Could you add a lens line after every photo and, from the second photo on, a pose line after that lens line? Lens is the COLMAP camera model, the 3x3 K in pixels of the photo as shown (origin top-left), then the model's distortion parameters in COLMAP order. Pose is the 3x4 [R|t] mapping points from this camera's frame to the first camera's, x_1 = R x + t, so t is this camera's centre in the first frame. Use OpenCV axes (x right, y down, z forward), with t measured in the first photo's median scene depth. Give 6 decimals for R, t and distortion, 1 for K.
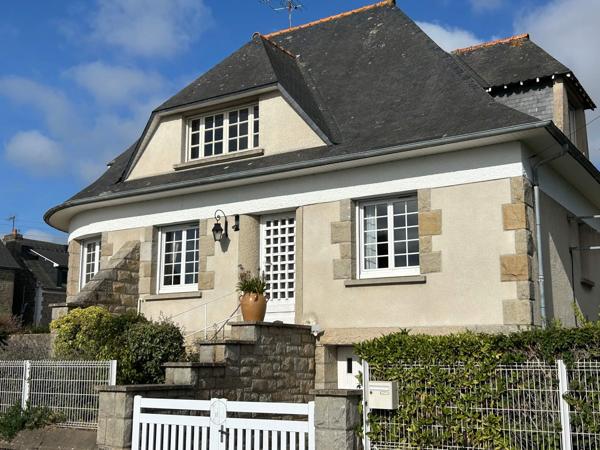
lens RADIAL K [[760.3, 0, 300.0], [0, 760.3, 225.0], [0, 0, 1]] dist [0.003669, -0.029820]
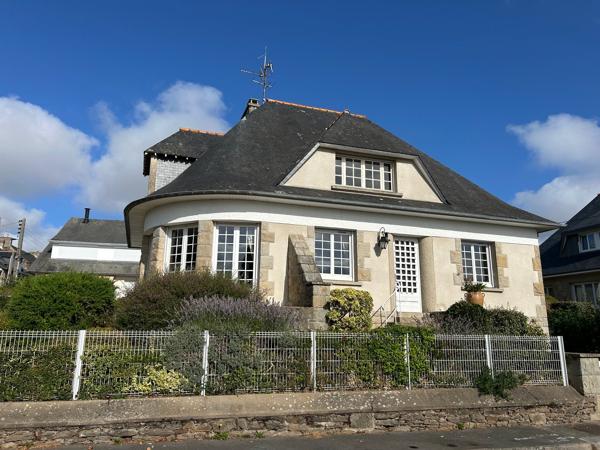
lens RADIAL K [[446.8, 0, 300.0], [0, 446.8, 225.0], [0, 0, 1]] dist [0.003369, -0.001635]
pose [[0.633125, 0.188963, 0.750630, -0.845806], [-0.151232, 0.981253, -0.119462, 0.101109], [-0.759132, -0.037885, 0.649834, 0.566678]]
